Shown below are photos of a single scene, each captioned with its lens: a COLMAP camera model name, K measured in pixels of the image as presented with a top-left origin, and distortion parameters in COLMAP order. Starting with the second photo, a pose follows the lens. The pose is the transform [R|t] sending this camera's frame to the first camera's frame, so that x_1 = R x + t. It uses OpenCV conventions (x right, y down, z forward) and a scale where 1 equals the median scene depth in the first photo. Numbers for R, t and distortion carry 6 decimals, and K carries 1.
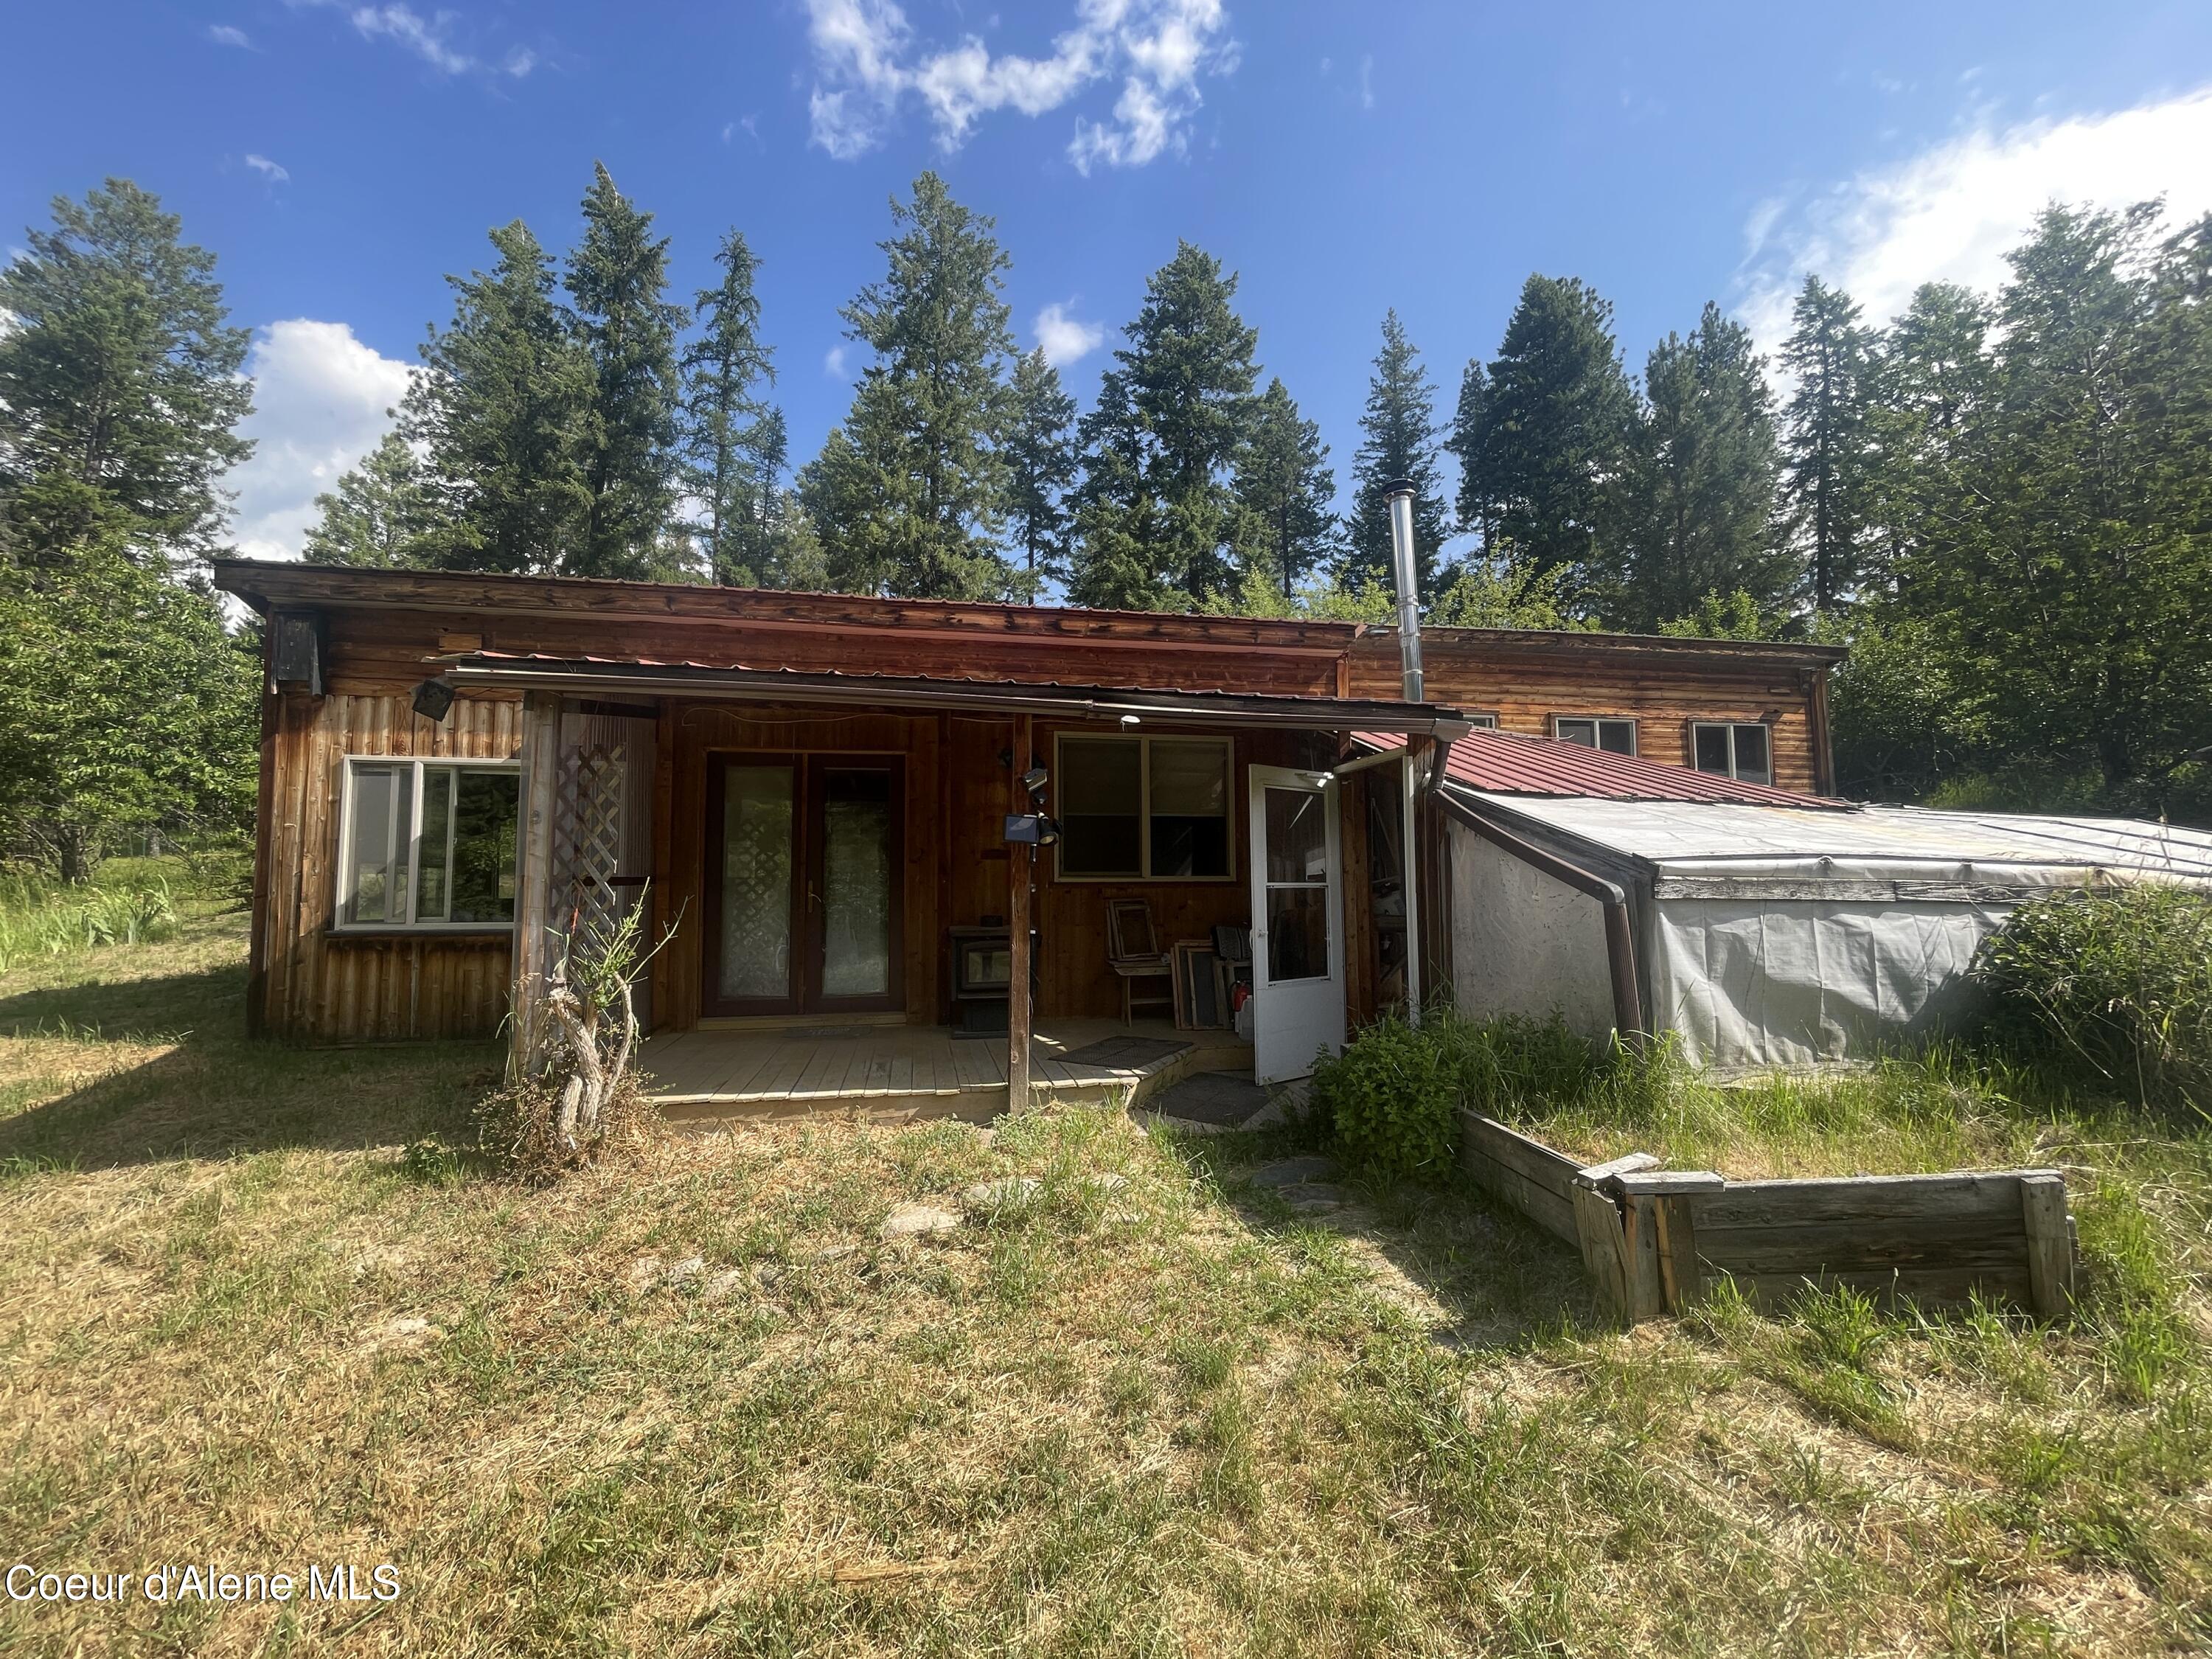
lens RADIAL K [[864.0, 0, 1098.6], [0, 864.0, 859.2], [0, 0, 1]] dist [-0.010726, 0.003344]
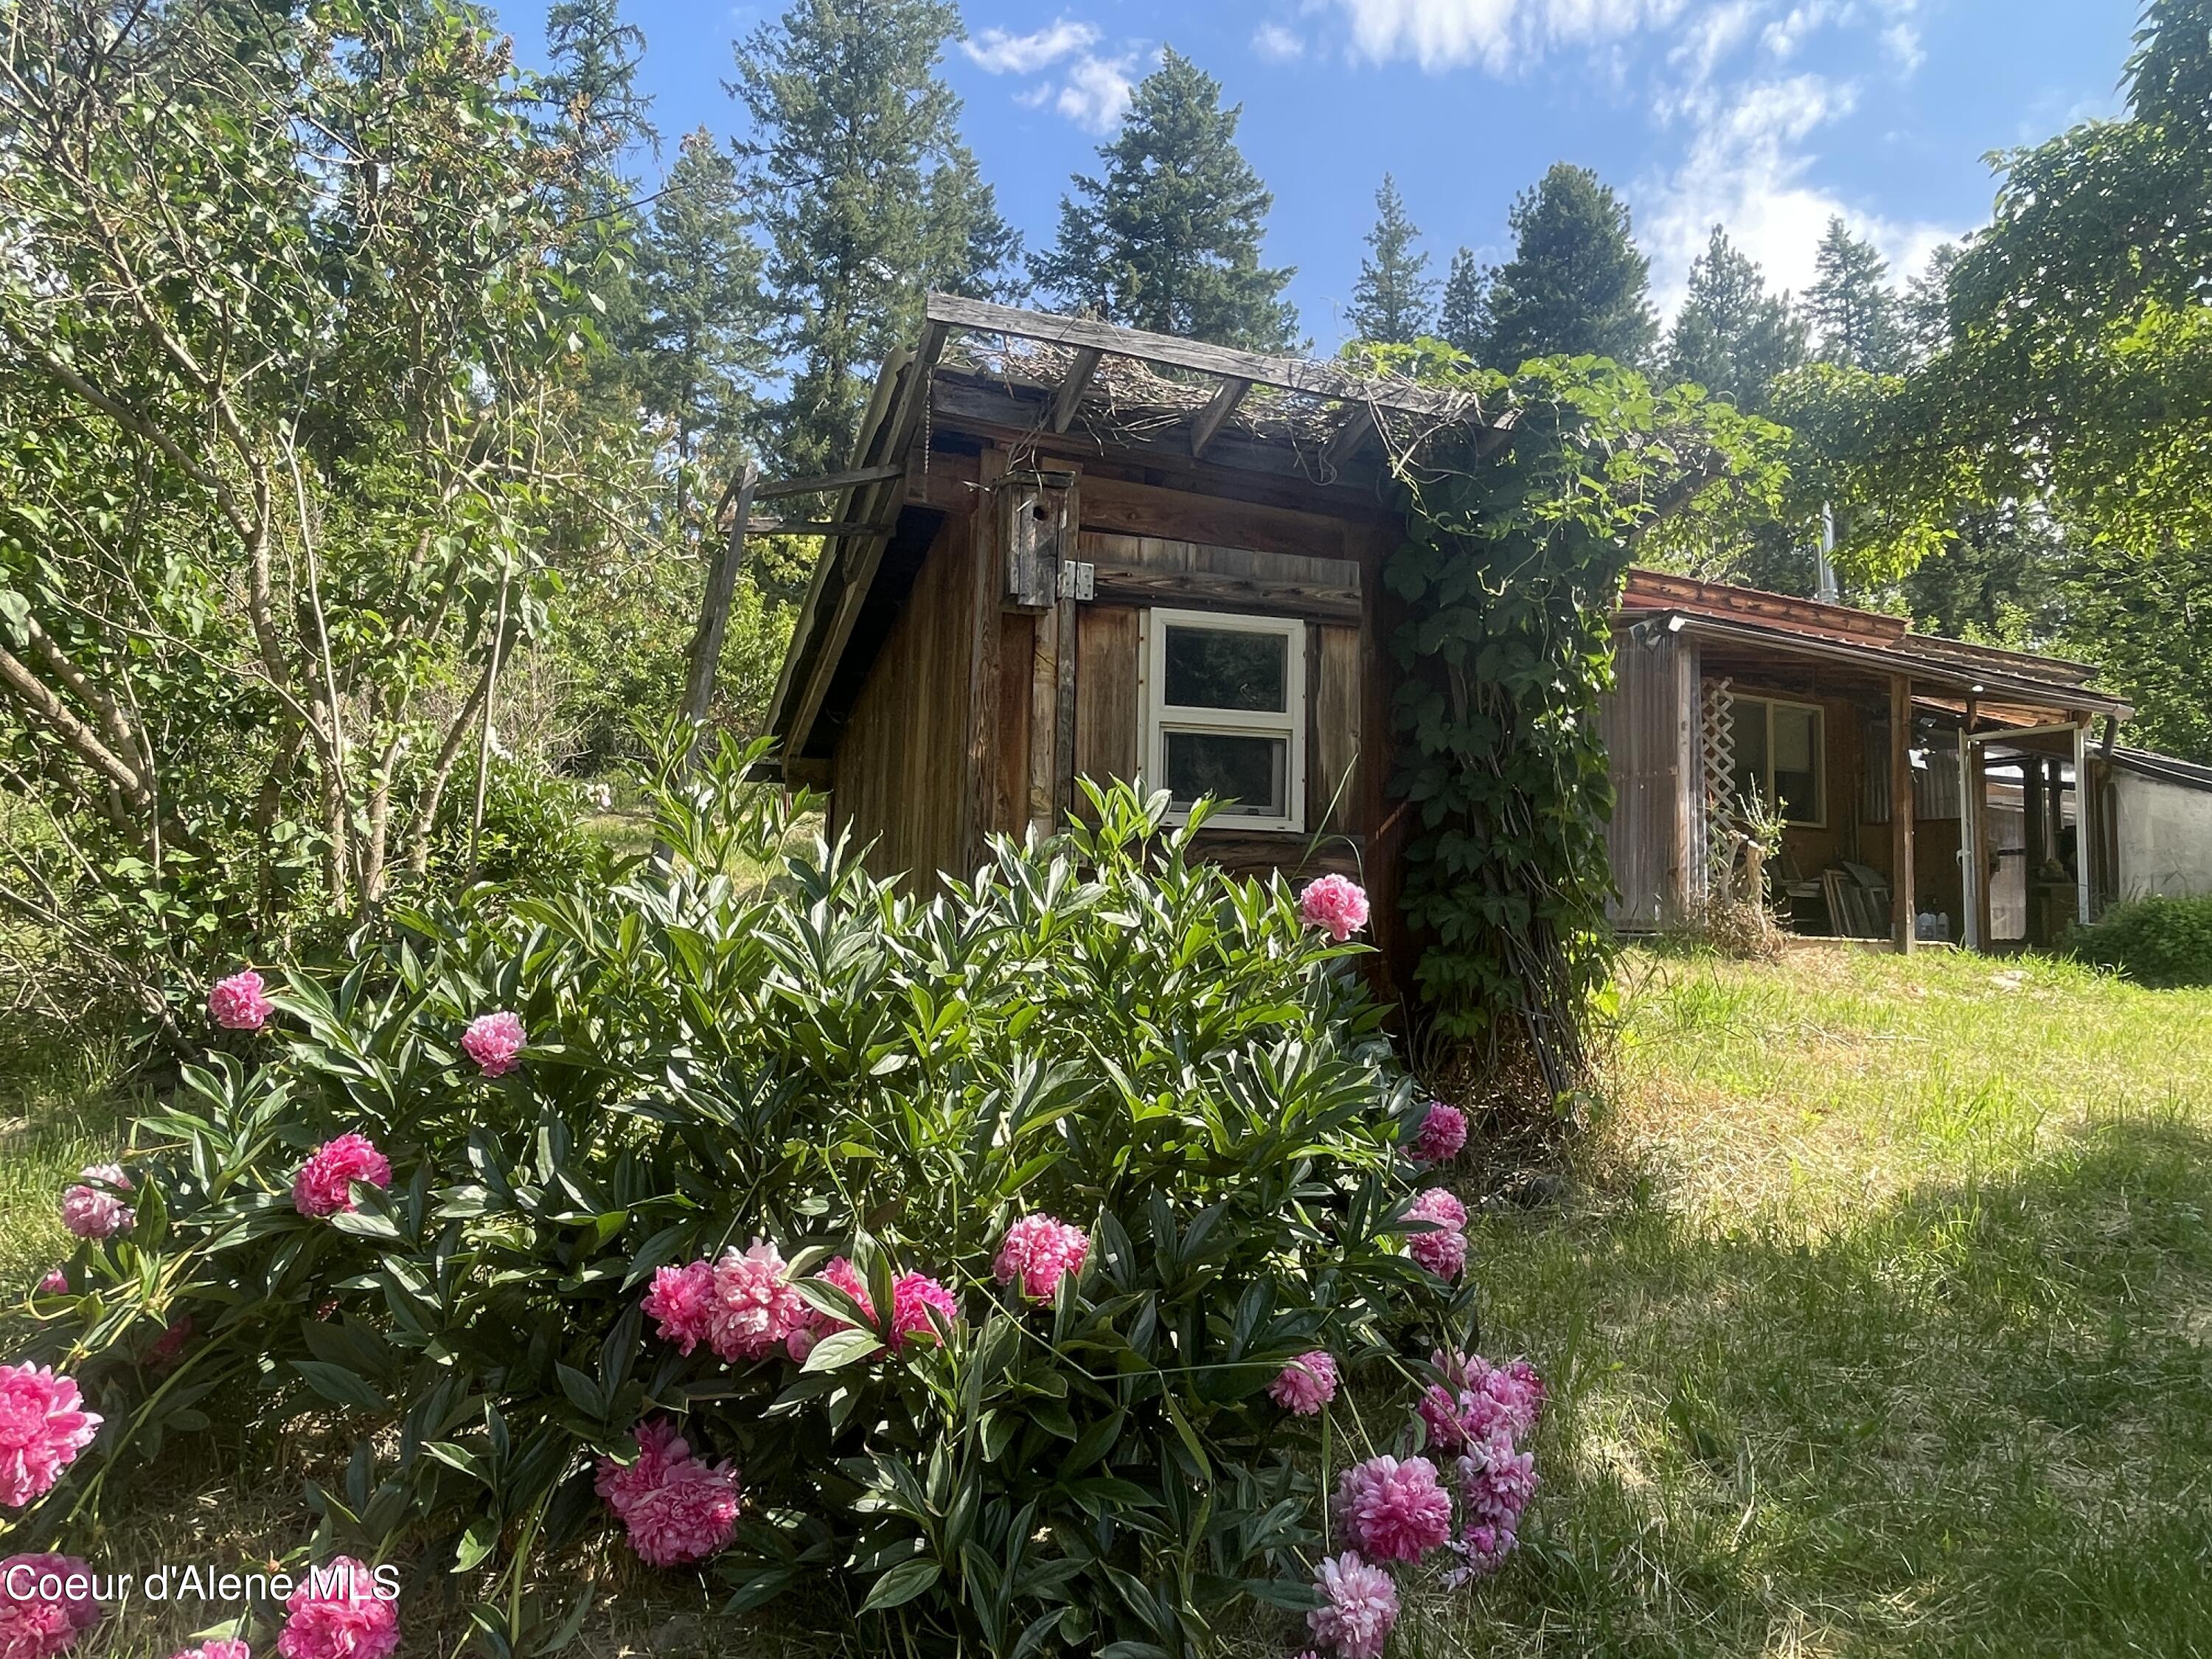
lens RADIAL K [[1330.6, 0, 1106.0], [0, 1330.6, 829.5], [0, 0, 1]] dist [0.004865, 0.000794]
pose [[0.967161, 0.056835, 0.247728, -0.208782], [-0.043906, 0.997385, -0.057407, 0.029457], [-0.250343, 0.044645, 0.967127, -0.078885]]
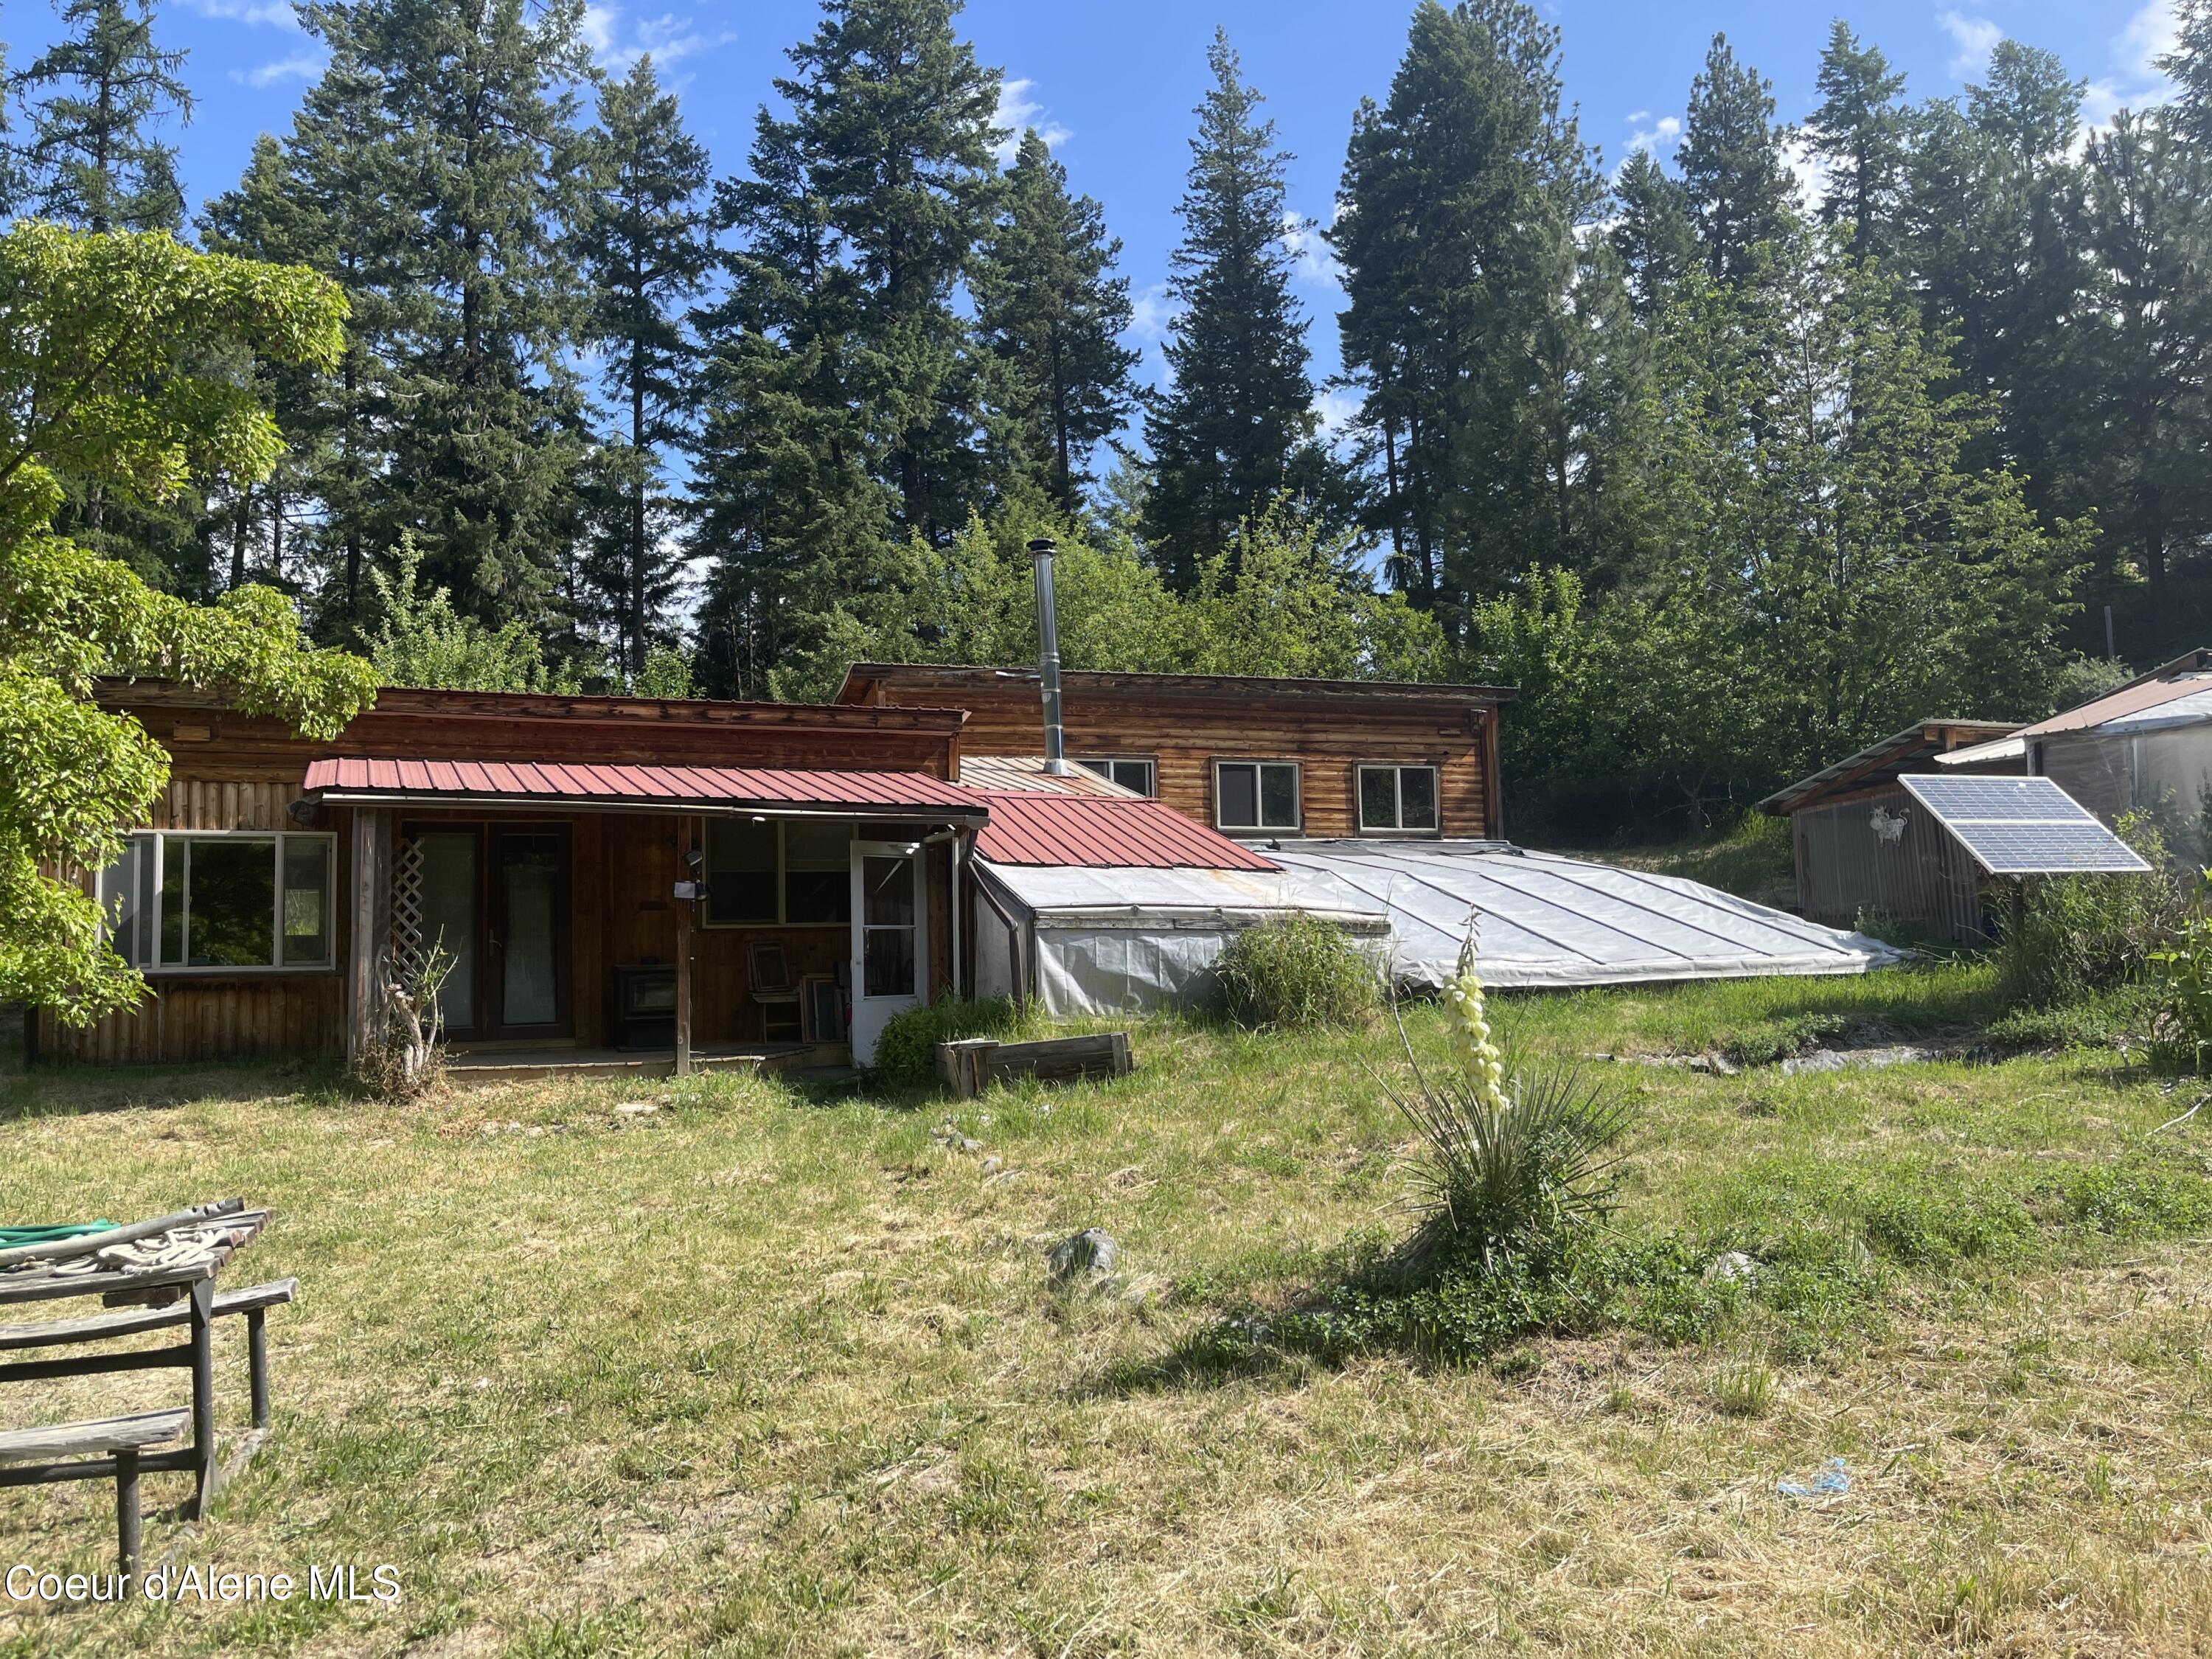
lens RADIAL K [[1667.1, 0, 1114.9], [0, 1667.1, 867.4], [0, 0, 1]] dist [0.043401, -0.043212]
pose [[0.978066, -0.004432, 0.208247, 0.004255], [0.009158, 0.999722, -0.021732, -0.000620], [-0.208093, 0.023162, 0.977835, -0.212641]]
